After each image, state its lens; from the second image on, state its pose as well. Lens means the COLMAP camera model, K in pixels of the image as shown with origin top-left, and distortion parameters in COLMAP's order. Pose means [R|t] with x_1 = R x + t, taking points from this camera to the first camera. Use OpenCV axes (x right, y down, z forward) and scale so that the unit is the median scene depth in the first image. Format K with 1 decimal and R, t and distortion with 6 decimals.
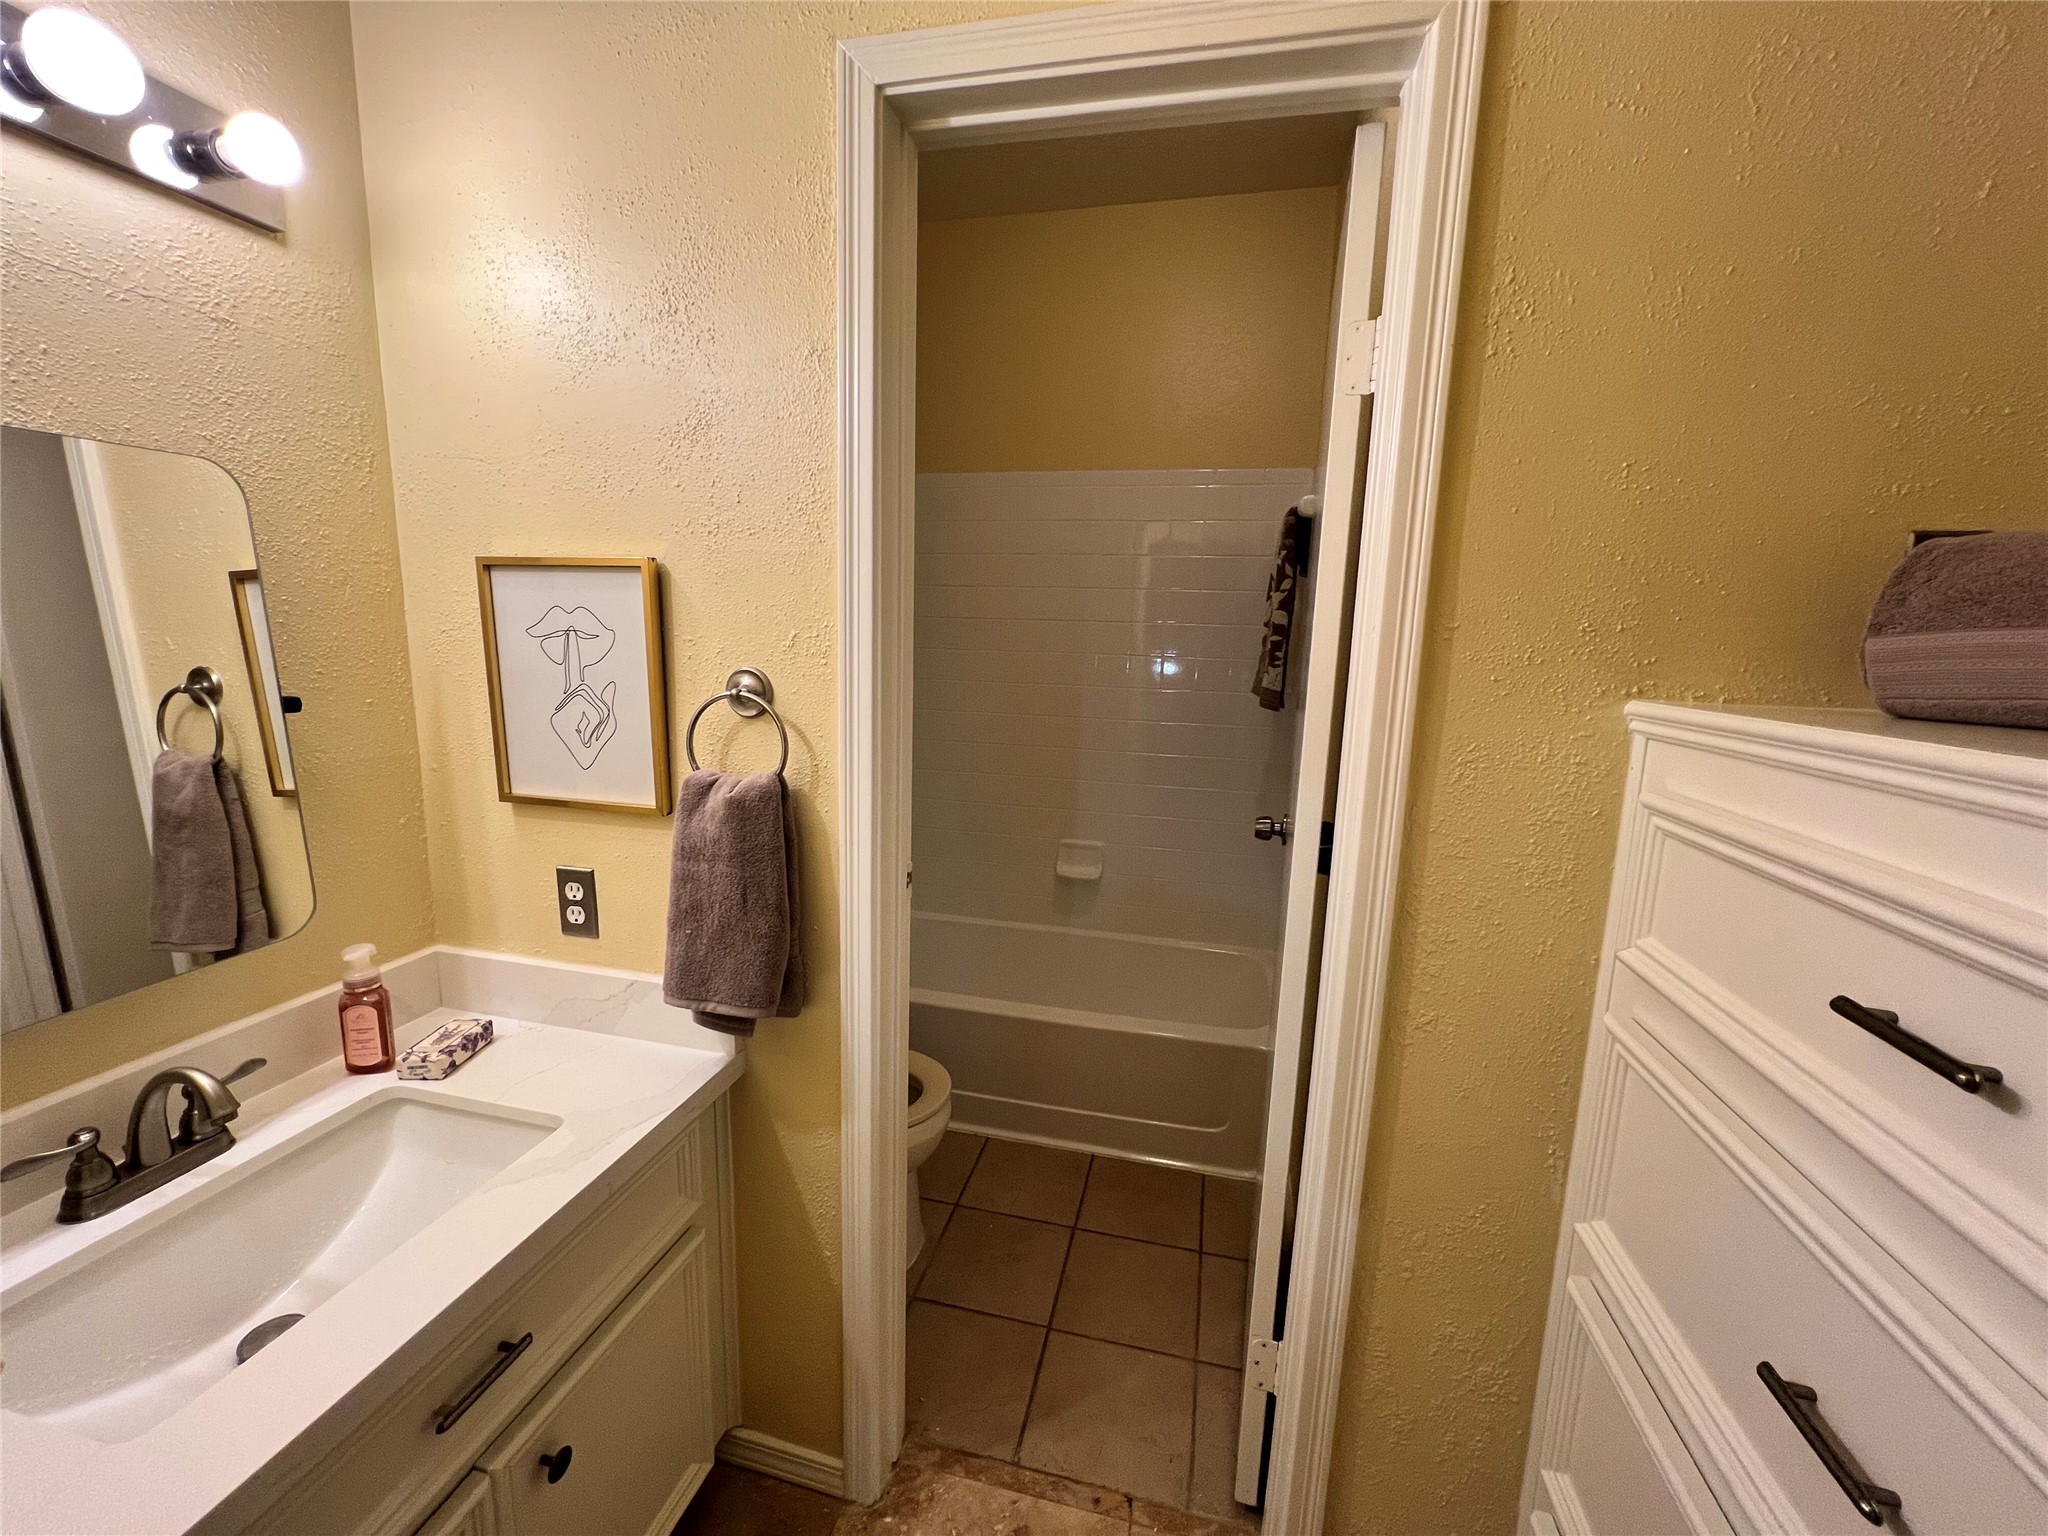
lens RADIAL K [[821.5, 0, 1024.0], [0, 821.5, 768.0], [0, 0, 1]] dist [-0.001212, 0.000058]
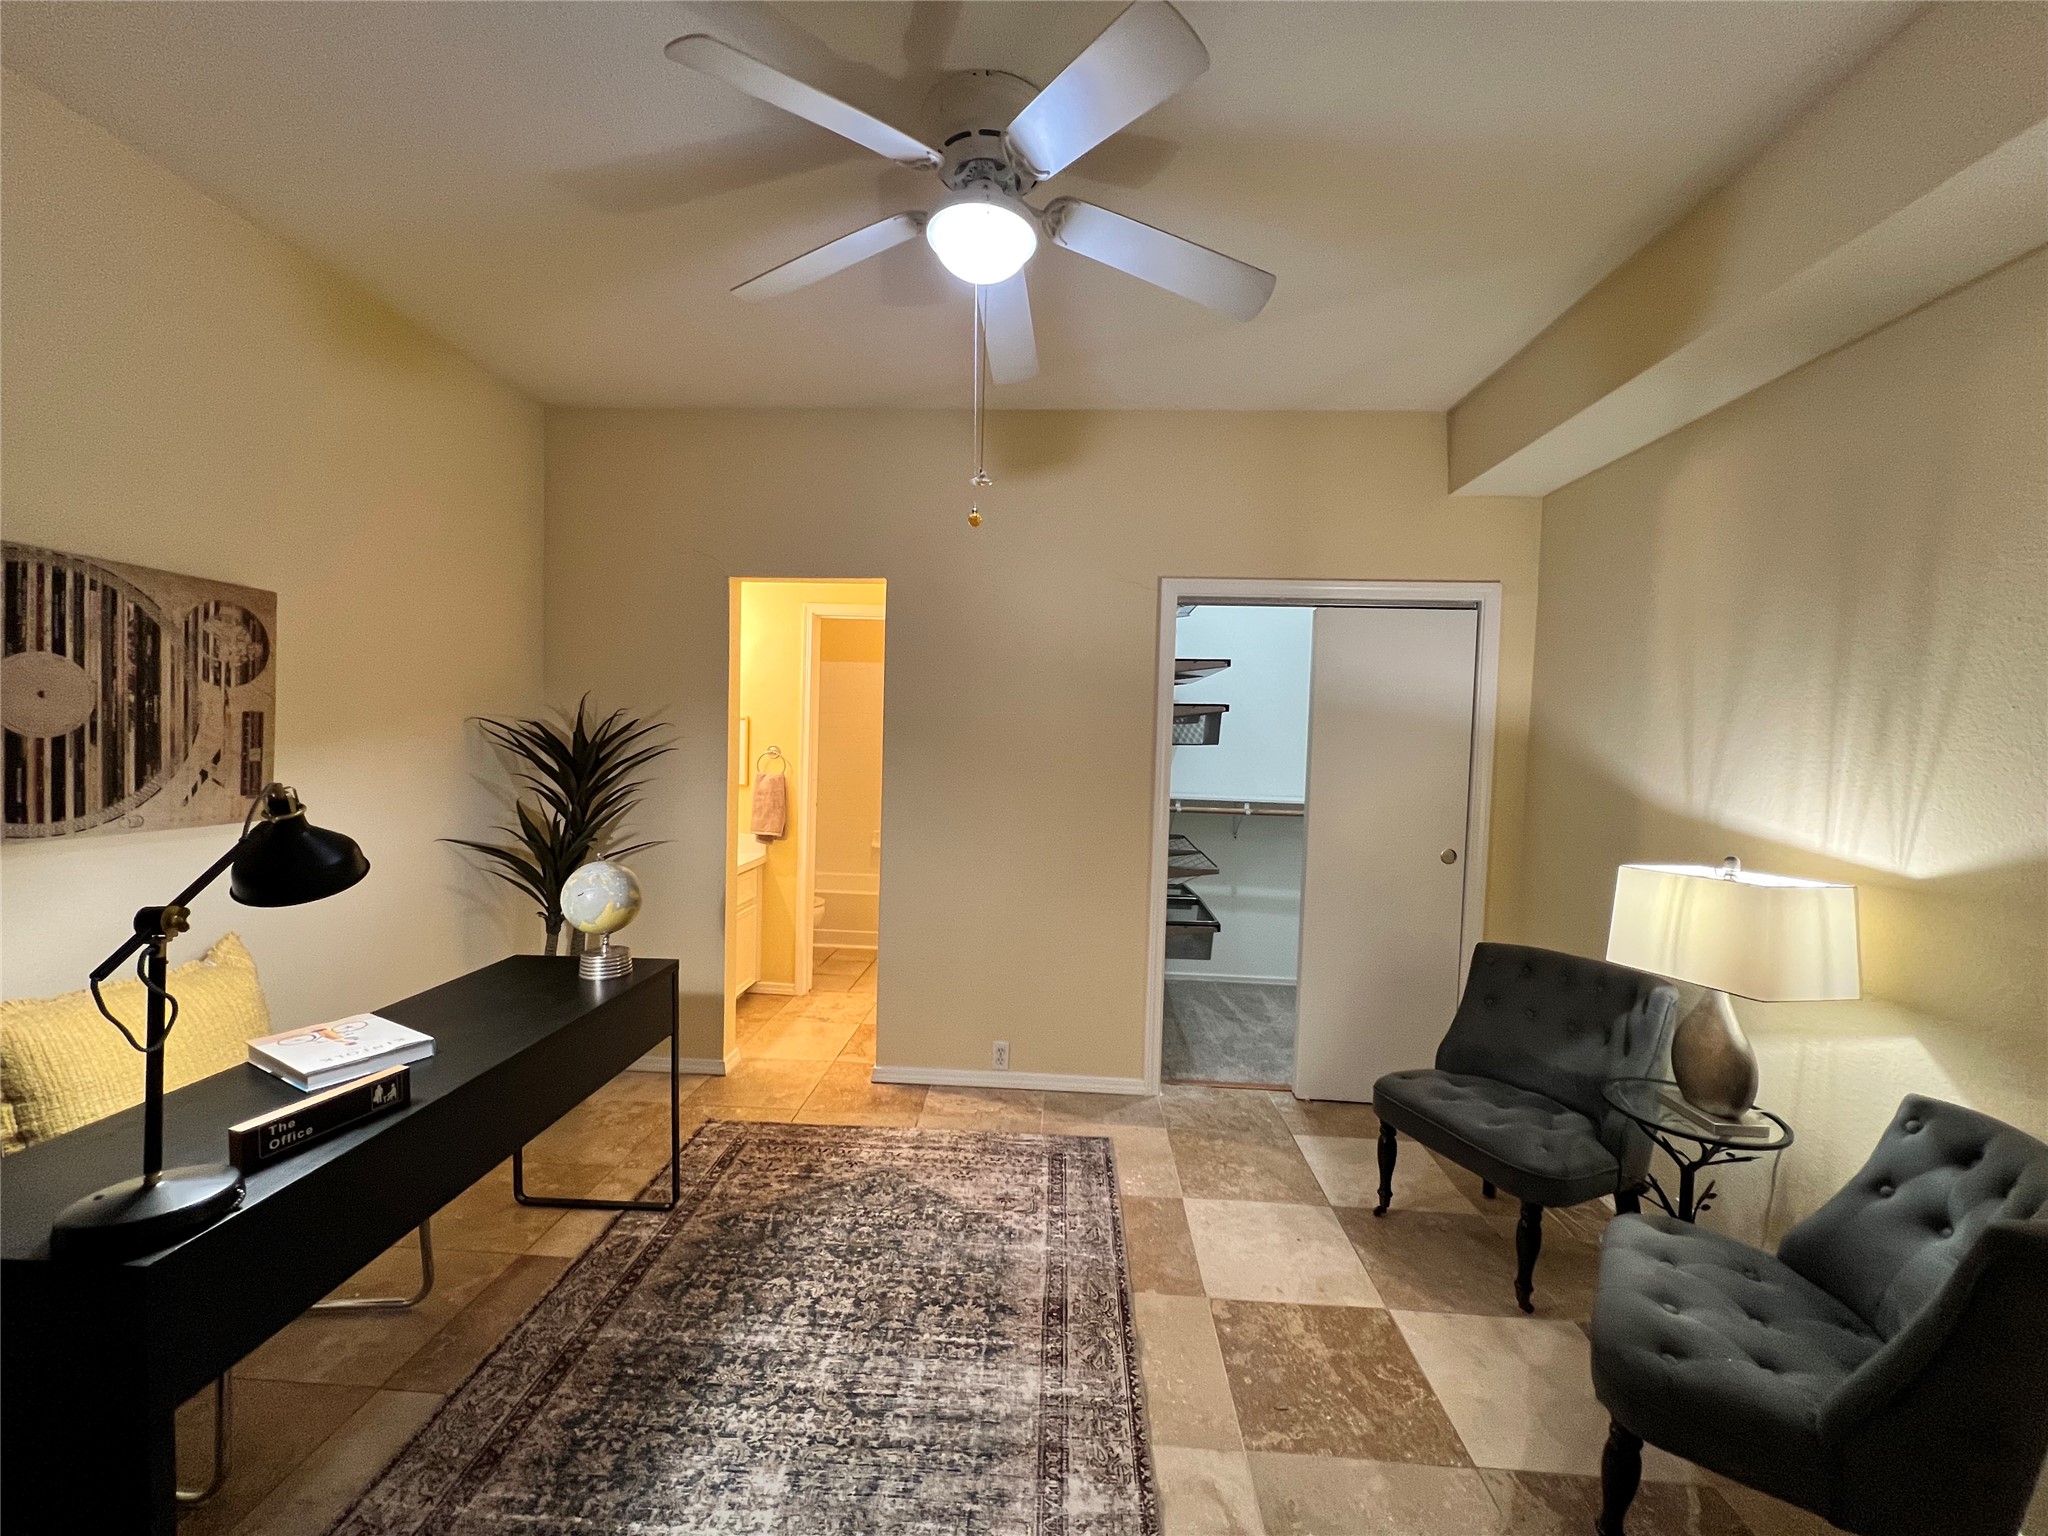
lens RADIAL K [[821.5, 0, 1024.0], [0, 821.5, 768.0], [0, 0, 1]] dist [-0.001212, 0.000058]
pose [[0.985278, -0.004485, 0.170898, 0.152702], [0.025175, 0.992564, -0.119093, 0.461639], [-0.169093, 0.121642, 0.978065, -2.889580]]
